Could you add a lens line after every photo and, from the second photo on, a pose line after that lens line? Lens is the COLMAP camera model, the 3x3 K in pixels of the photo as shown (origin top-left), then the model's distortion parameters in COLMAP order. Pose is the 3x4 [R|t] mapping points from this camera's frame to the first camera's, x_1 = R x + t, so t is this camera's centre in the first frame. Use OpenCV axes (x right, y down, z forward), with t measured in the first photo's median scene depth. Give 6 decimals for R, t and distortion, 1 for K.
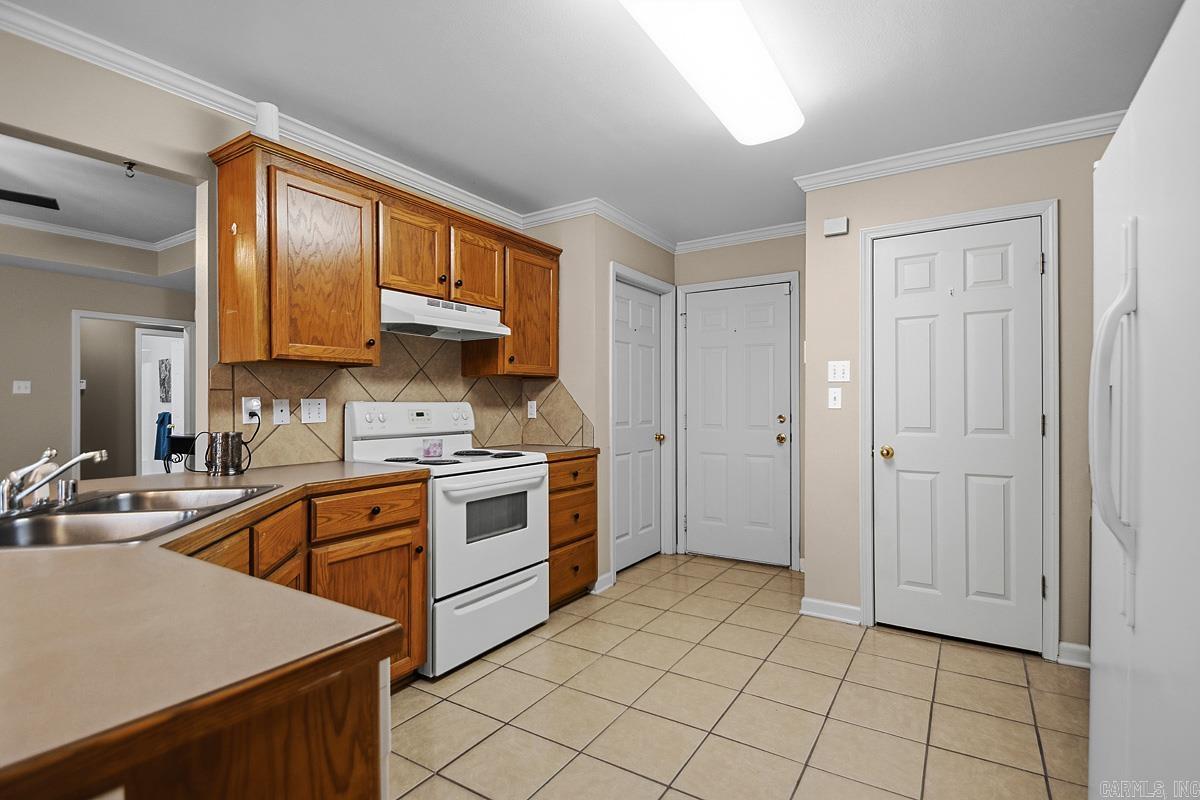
lens RADIAL K [[566.2, 0, 599.1], [0, 566.2, 405.3], [0, 0, 1]] dist [-0.002320, -0.000692]
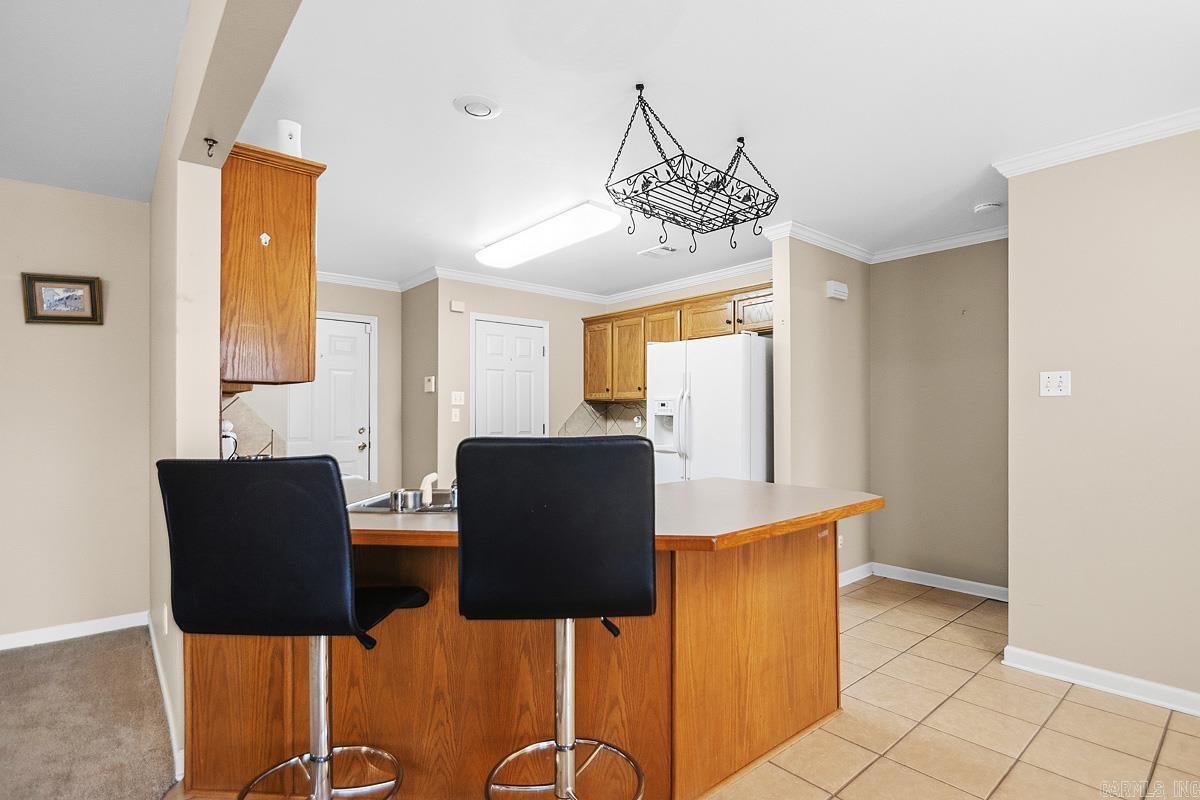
lens RADIAL K [[584.9, 0, 618.1], [0, 584.9, 414.7], [0, 0, 1]] dist [-0.000848, -0.000459]
pose [[0.271823, 0.000925, 0.962347, -0.961891], [0.001432, 0.999998, -0.001365, -0.011223], [-0.962346, 0.001749, 0.271821, 0.116700]]
